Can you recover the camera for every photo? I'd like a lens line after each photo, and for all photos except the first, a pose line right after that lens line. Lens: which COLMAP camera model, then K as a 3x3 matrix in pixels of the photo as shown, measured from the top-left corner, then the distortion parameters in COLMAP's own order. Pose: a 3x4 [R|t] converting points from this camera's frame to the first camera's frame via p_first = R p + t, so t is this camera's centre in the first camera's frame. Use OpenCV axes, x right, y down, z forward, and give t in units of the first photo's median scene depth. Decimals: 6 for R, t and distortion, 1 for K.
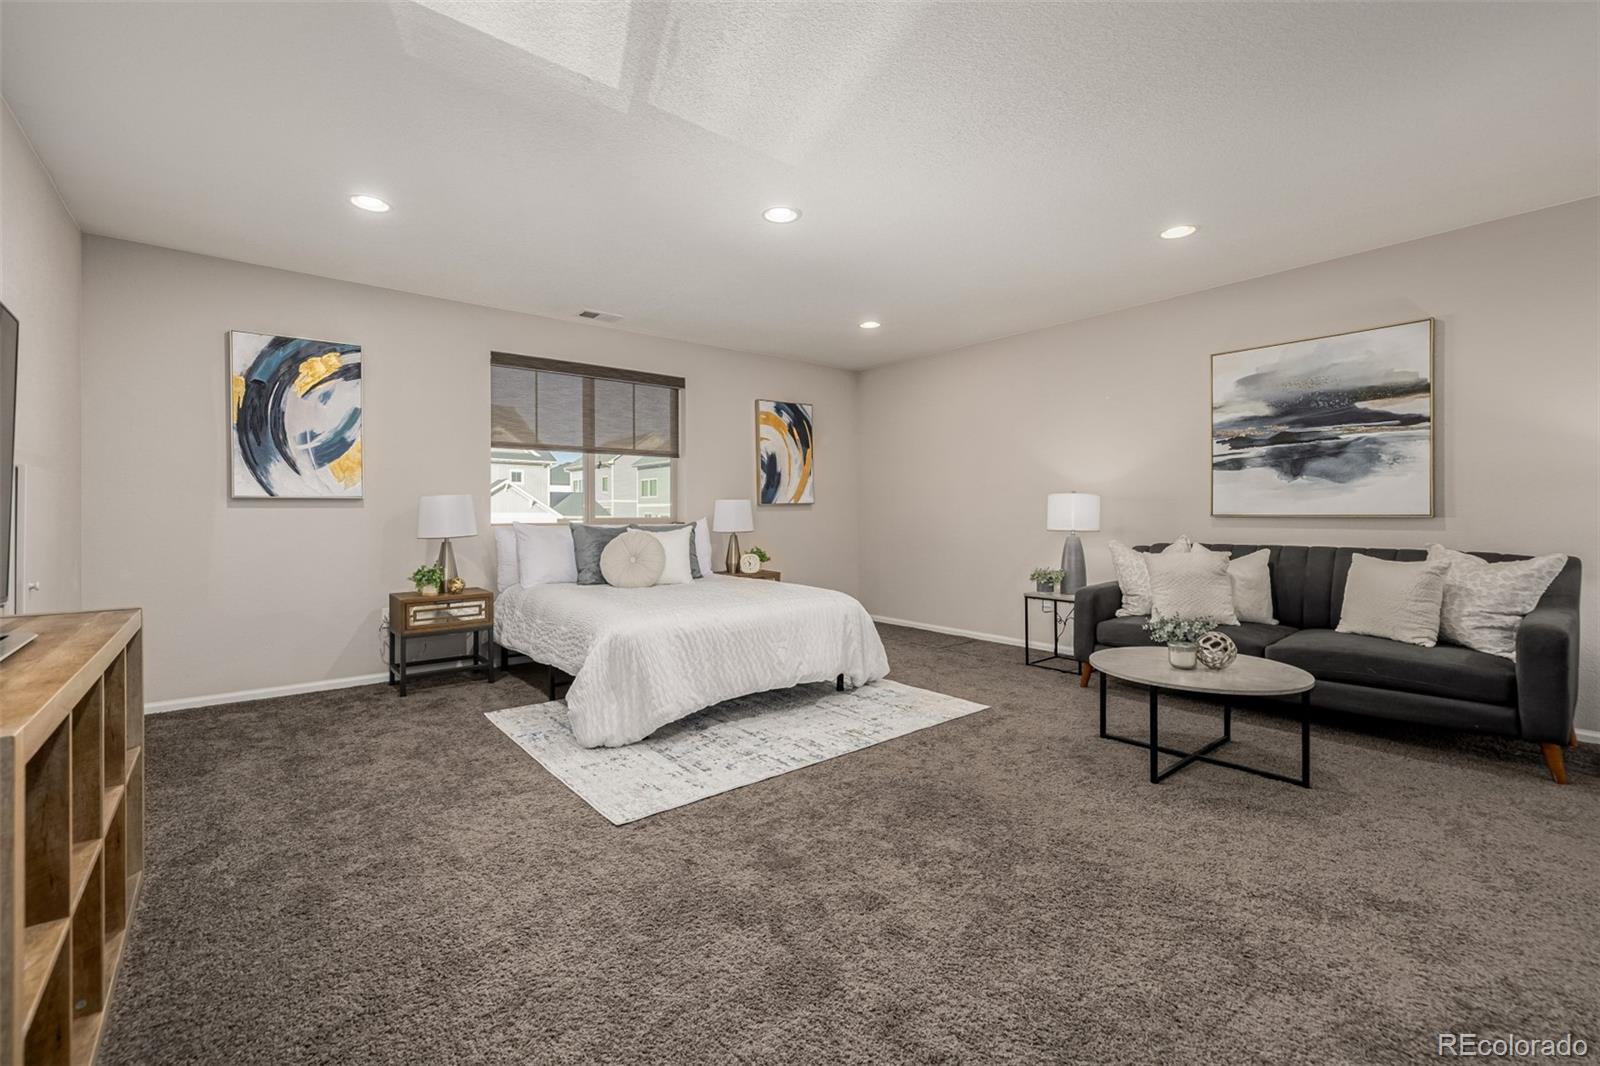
lens RADIAL K [[676.6, 0, 789.0], [0, 676.6, 521.0], [0, 0, 1]] dist [0.000068, 0.000374]
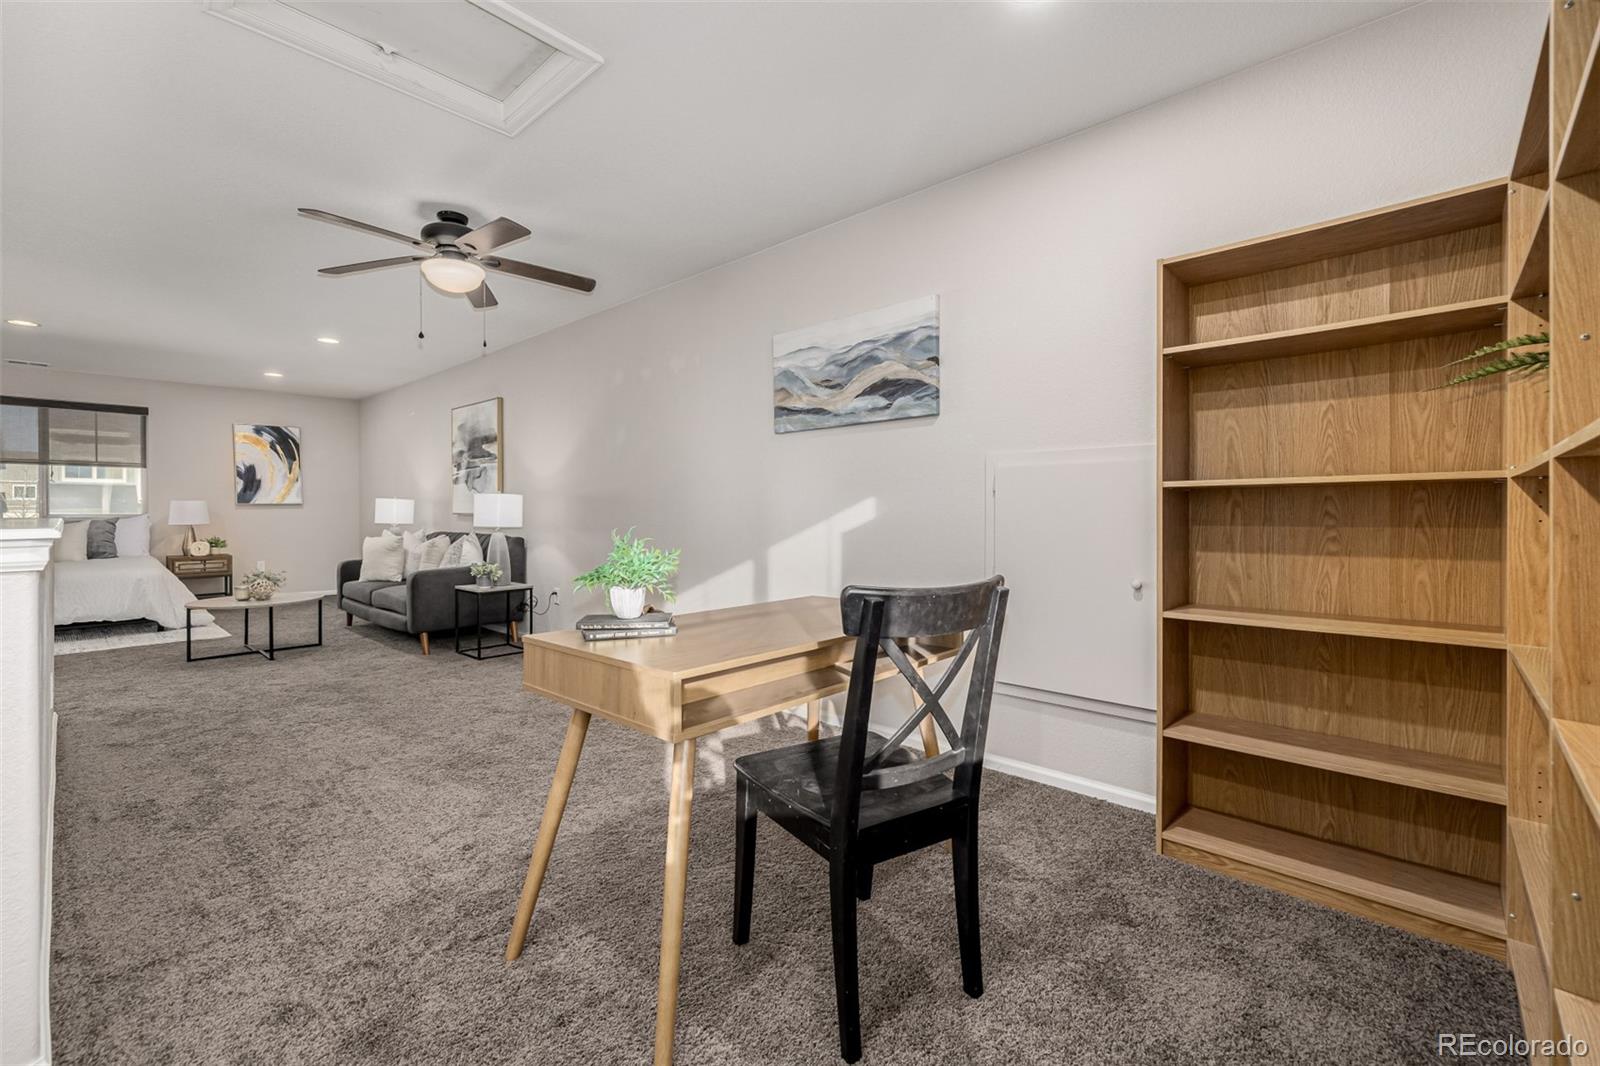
lens RADIAL K [[676.6, 0, 798.1], [0, 676.6, 514.3], [0, 0, 1]] dist [0.000068, 0.000374]
pose [[0.987740, 0.001575, 0.156100, 1.214455], [-0.000845, 0.999988, -0.004741, 0.000629], [-0.156106, 0.004551, 0.987730, -0.673857]]
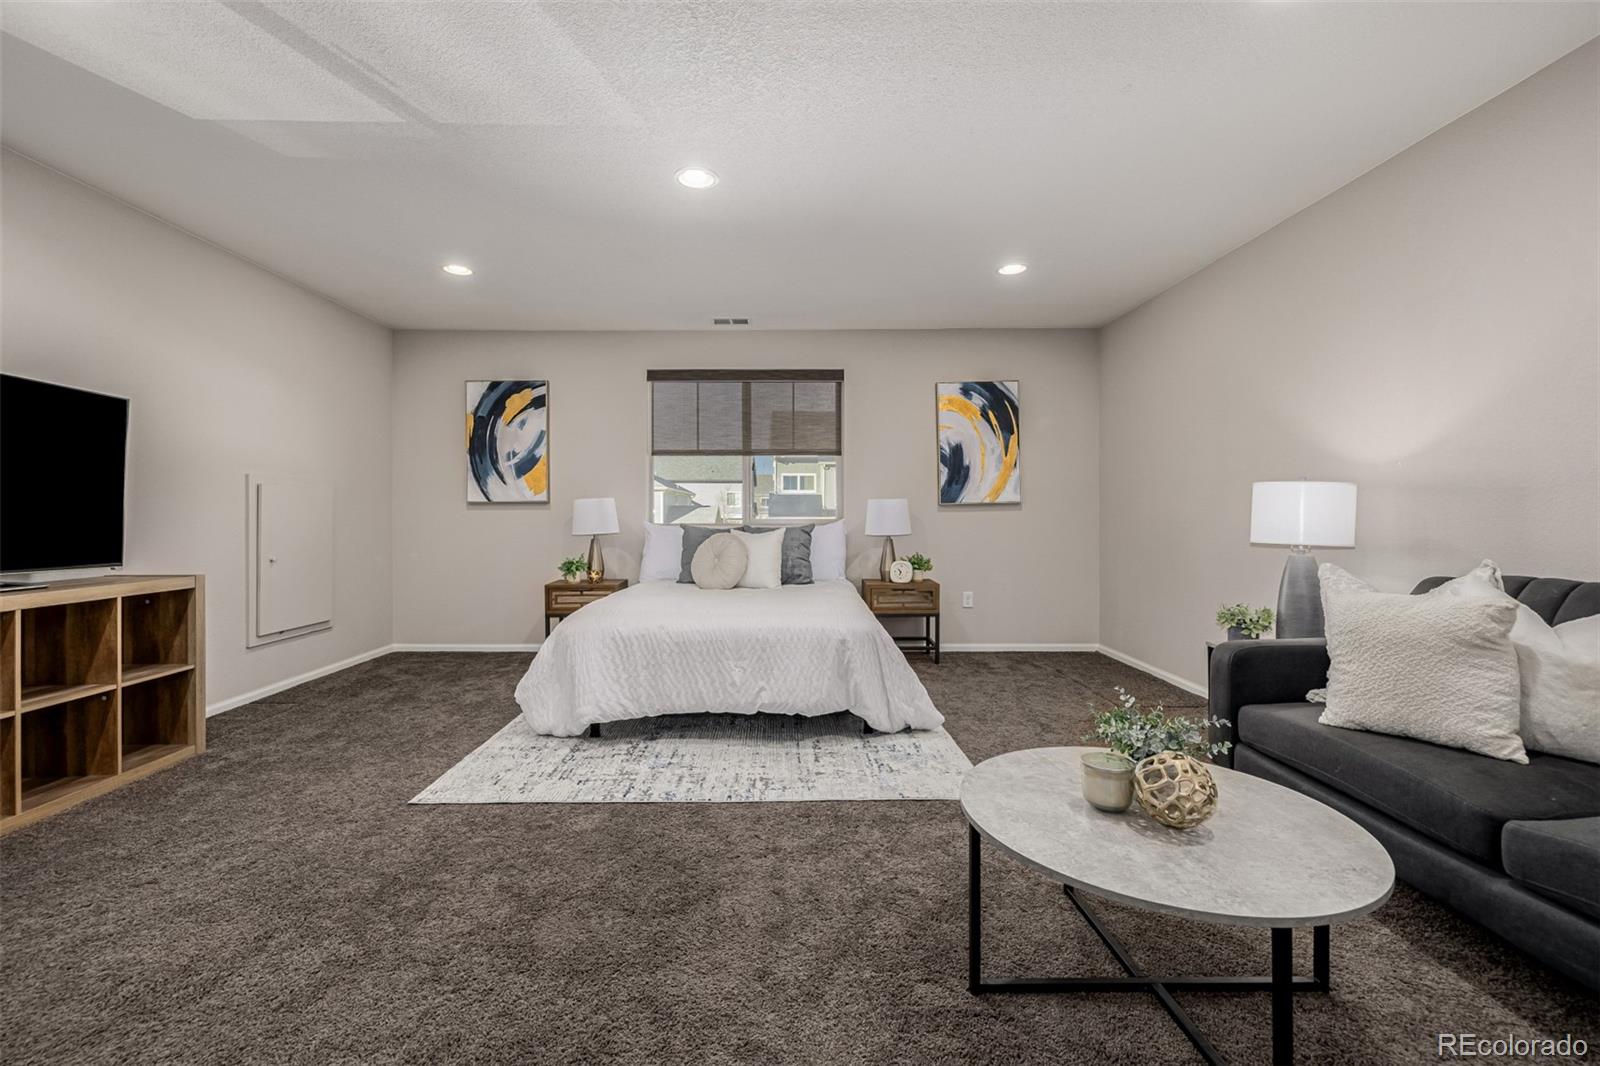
lens RADIAL K [[676.6, 0, 783.3], [0, 676.6, 522.8], [0, 0, 1]] dist [0.000068, 0.000374]
pose [[0.782497, 0.008799, -0.622593, 0.499440], [-0.007551, 0.999961, 0.004642, -0.004610], [0.622609, 0.001069, 0.782532, 0.297740]]
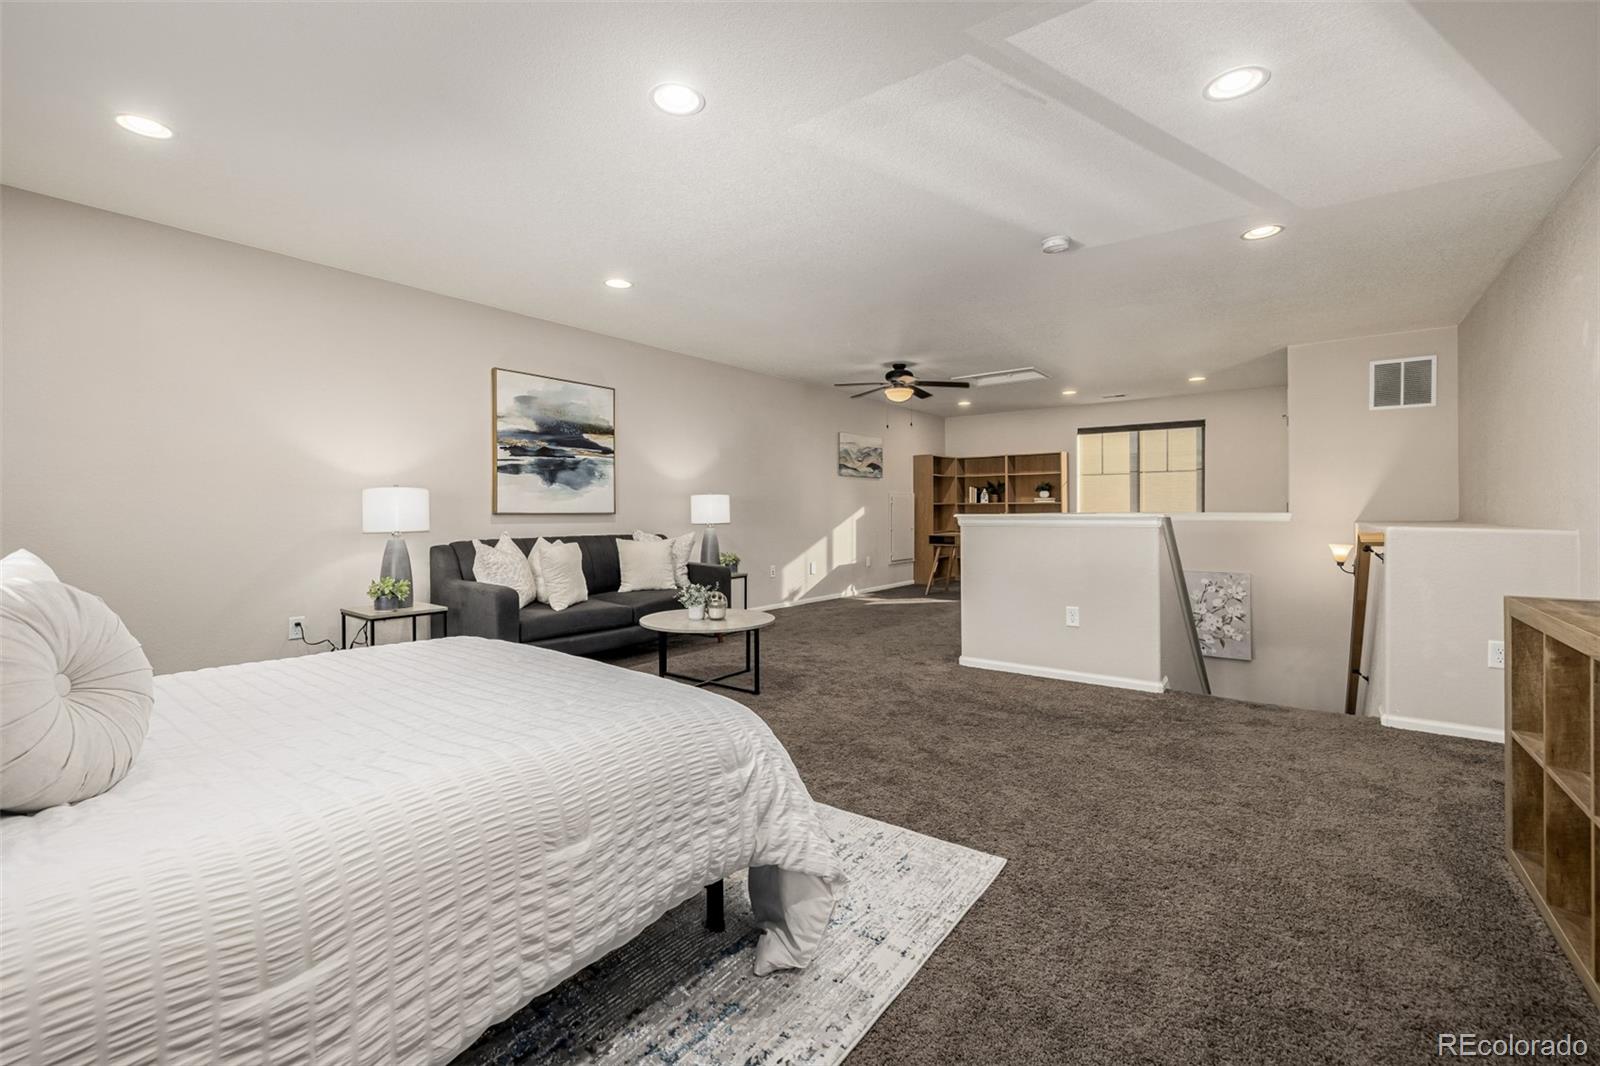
lens RADIAL K [[676.6, 0, 788.6], [0, 676.6, 519.6], [0, 0, 1]] dist [0.000068, 0.000374]
pose [[-0.243705, -0.009941, 0.969798, -0.590742], [0.013216, 0.999821, 0.013570, -0.007142], [-0.969759, 0.016124, -0.243530, 0.843623]]
